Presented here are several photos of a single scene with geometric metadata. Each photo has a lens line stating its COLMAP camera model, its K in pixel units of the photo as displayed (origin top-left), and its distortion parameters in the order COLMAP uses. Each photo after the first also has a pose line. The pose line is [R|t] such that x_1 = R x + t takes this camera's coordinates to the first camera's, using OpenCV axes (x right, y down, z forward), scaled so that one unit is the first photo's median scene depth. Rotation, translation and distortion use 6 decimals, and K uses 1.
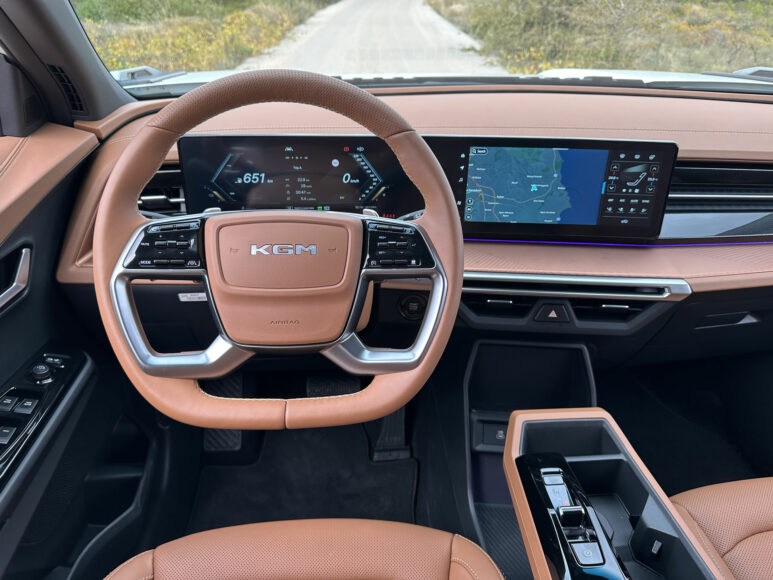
lens RADIAL K [[528.1, 0, 386.5], [0, 528.1, 290.0], [0, 0, 1]] dist [0.004146, -0.001402]
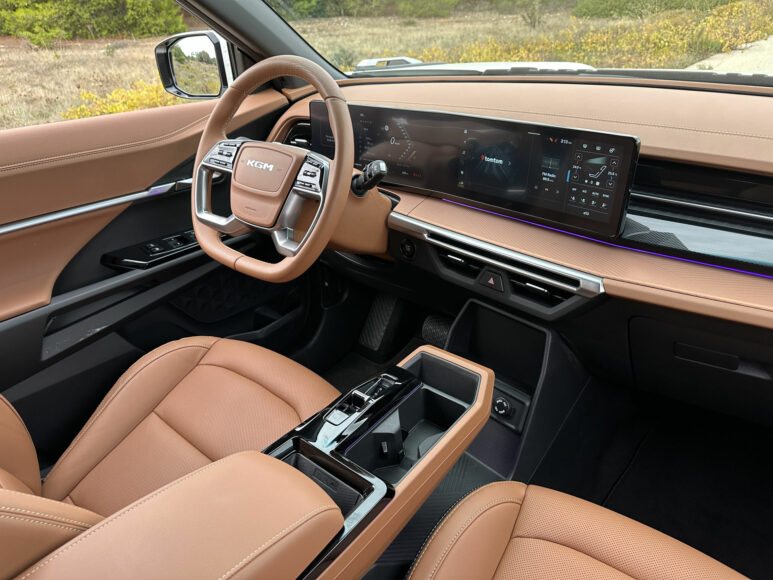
lens RADIAL K [[528.1, 0, 386.5], [0, 528.1, 290.0], [0, 0, 1]] dist [0.004146, -0.001402]
pose [[0.730359, 0.282174, -0.622056, 0.858385], [-0.277929, 0.954654, 0.106727, 0.007140], [0.623964, 0.094939, 0.775665, 0.004045]]
